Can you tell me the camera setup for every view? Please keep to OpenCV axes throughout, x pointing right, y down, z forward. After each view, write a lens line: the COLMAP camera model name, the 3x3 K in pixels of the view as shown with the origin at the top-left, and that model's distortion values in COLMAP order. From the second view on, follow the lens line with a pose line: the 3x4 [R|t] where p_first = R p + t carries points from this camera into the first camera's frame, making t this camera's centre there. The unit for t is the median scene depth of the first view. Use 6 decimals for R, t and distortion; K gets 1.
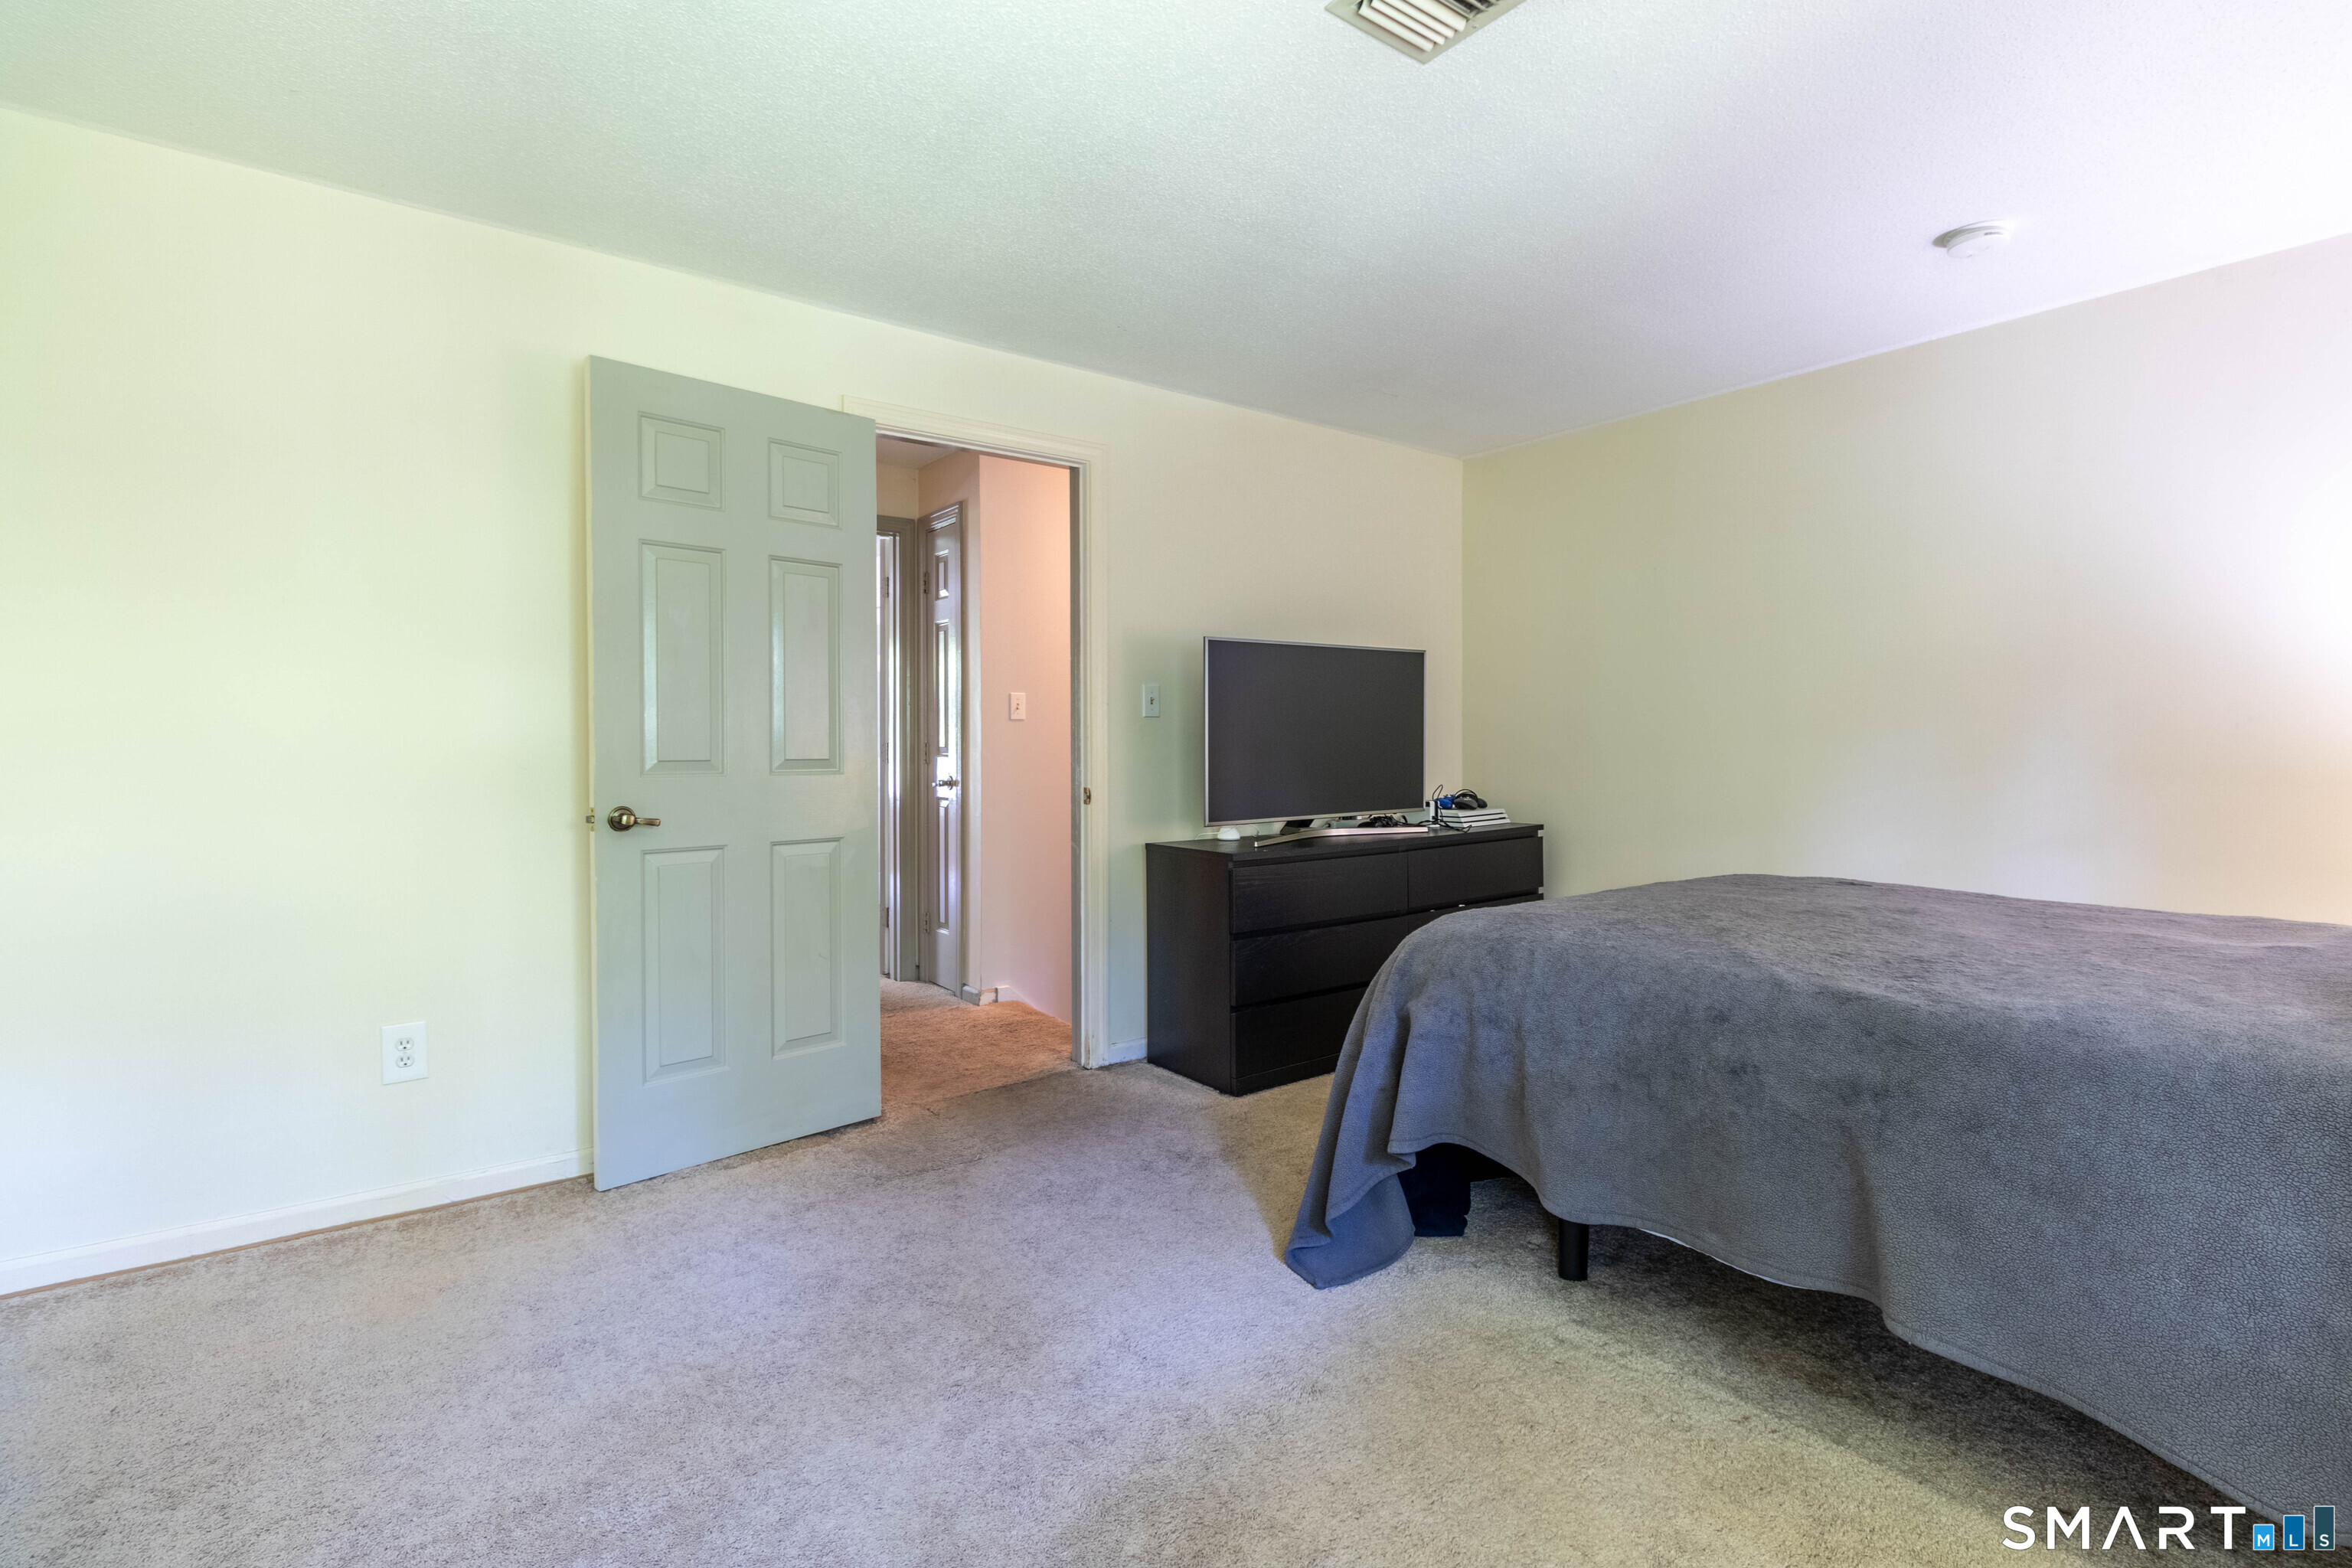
lens RADIAL K [[1128.8, 0, 1177.3], [0, 1128.8, 773.0], [0, 0, 1]] dist [0.001244, -0.000645]
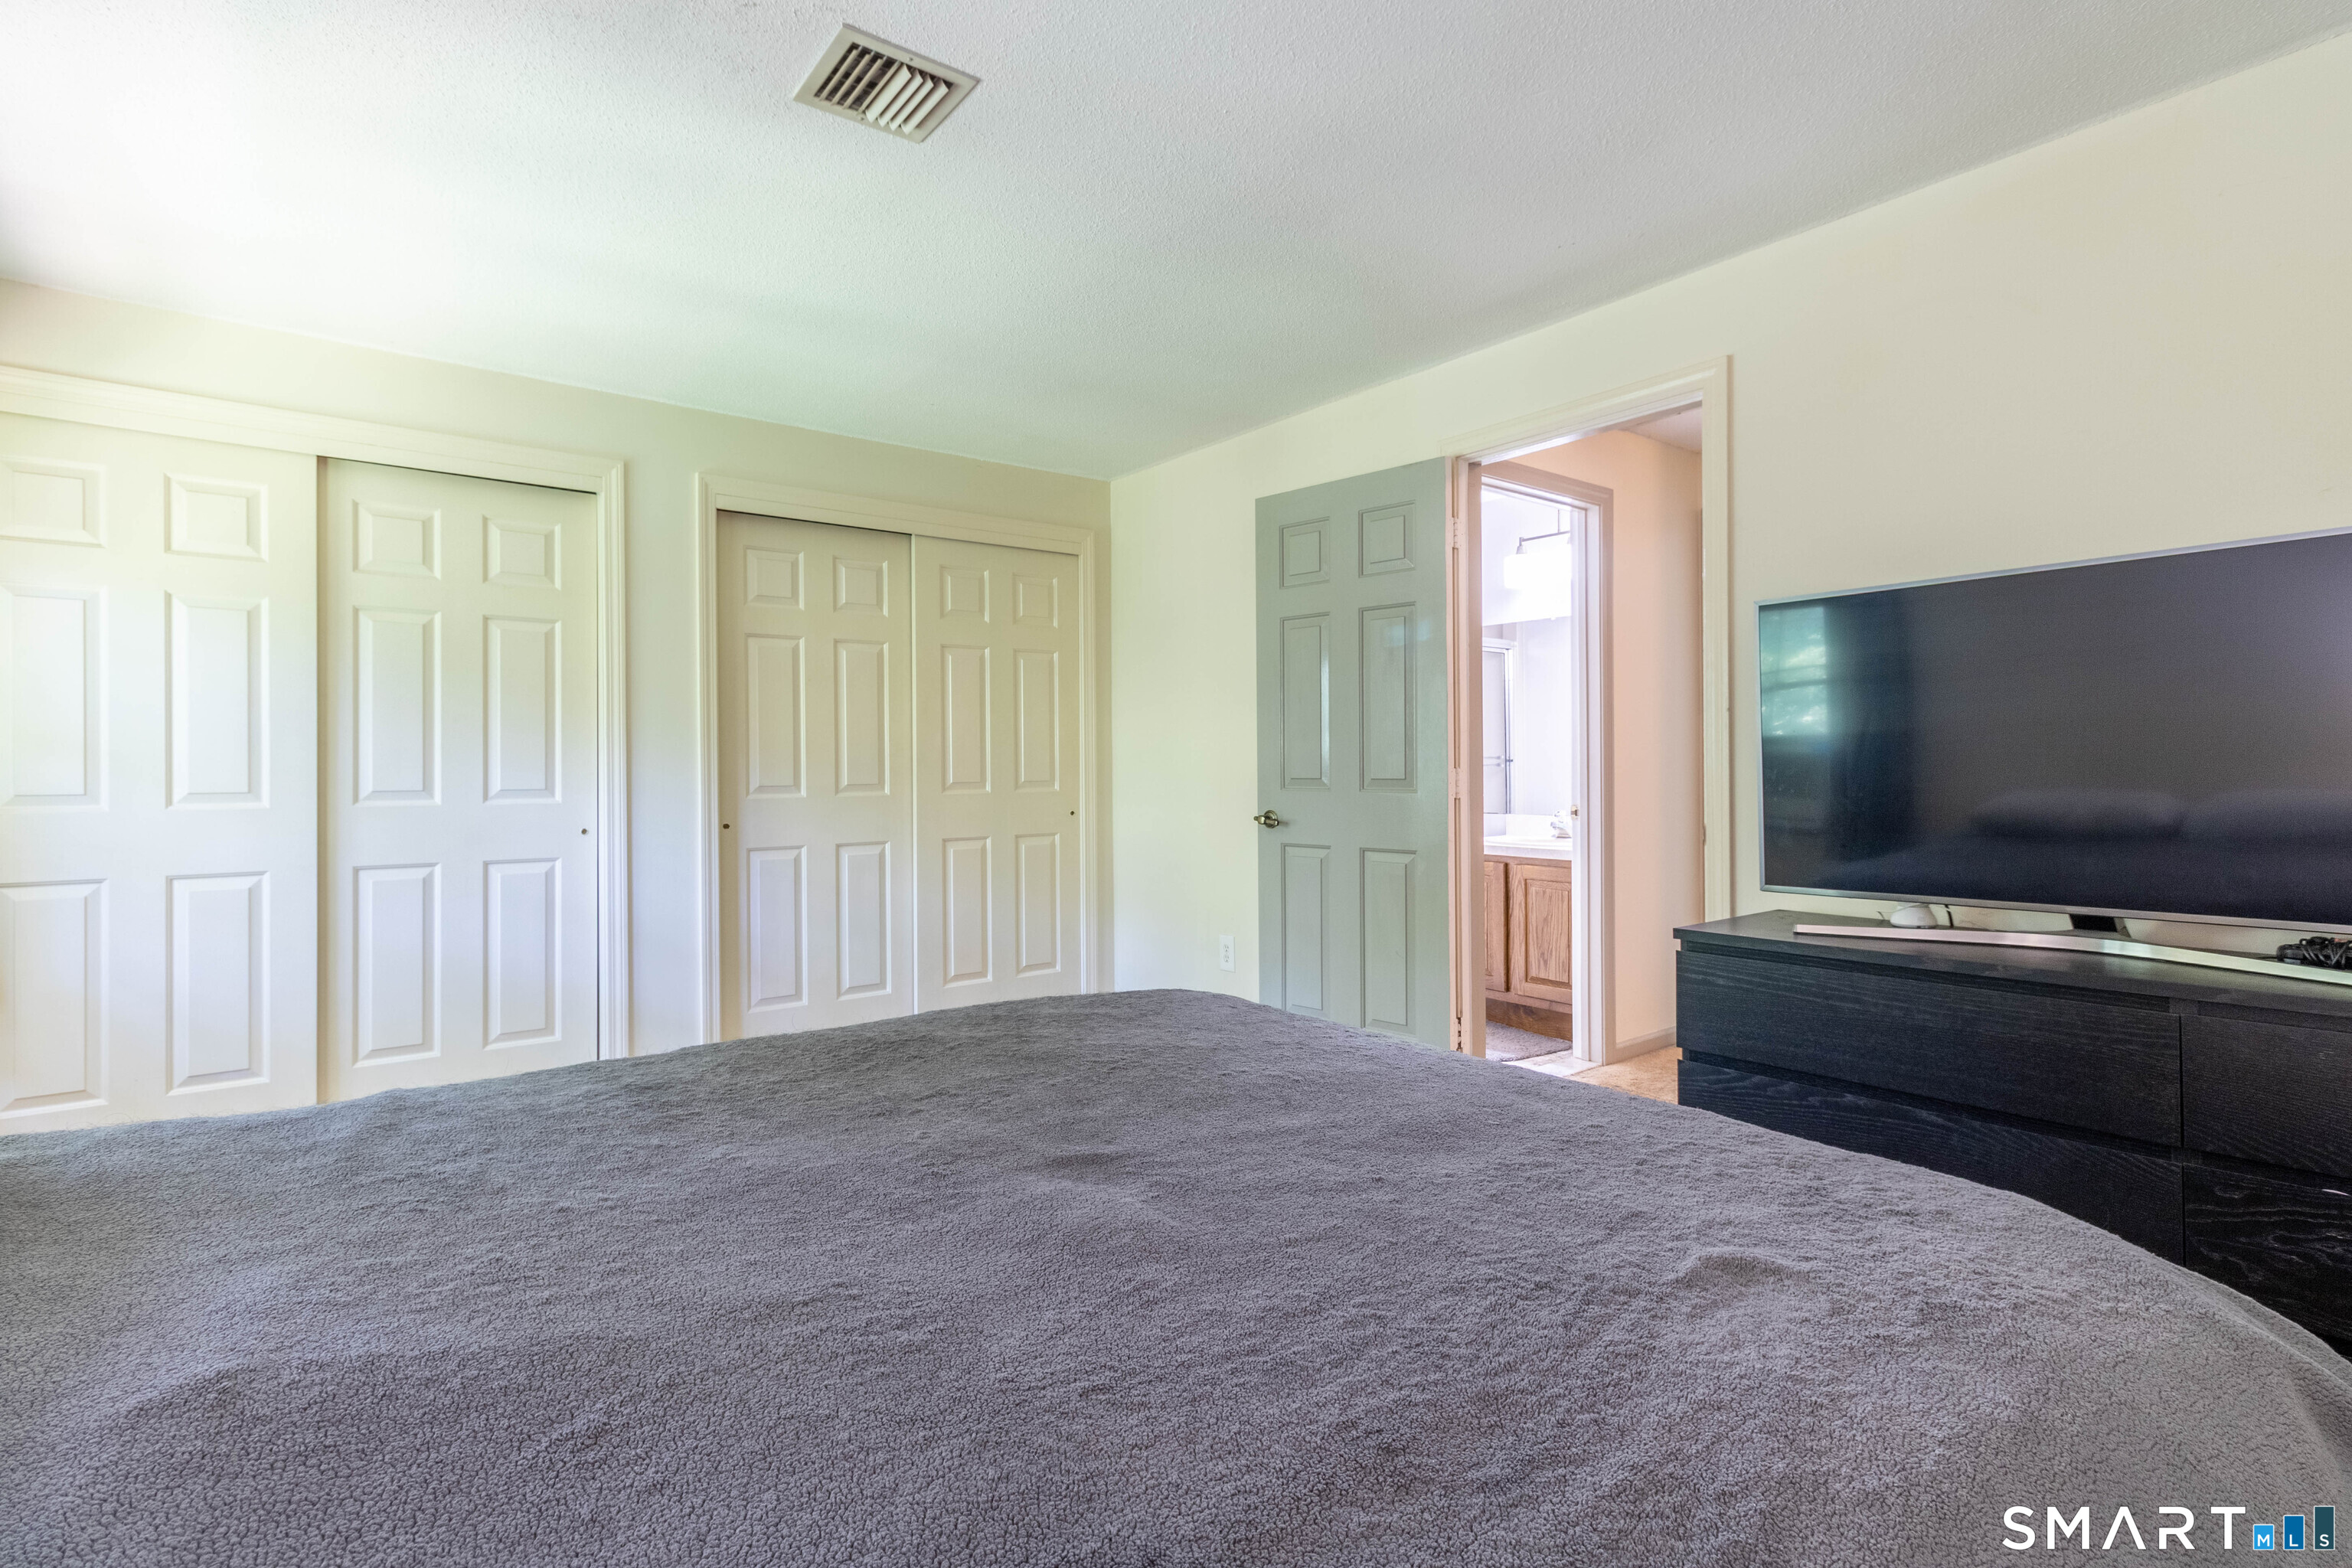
lens RADIAL K [[1113.9, 0, 1170.6], [0, 1113.9, 755.9], [0, 0, 1]] dist [0.004739, 0.000137]
pose [[0.016481, -0.007249, -0.999838, 0.841809], [-0.019385, 0.999783, -0.007568, -0.023410], [0.999676, 0.019507, 0.016337, 0.796698]]
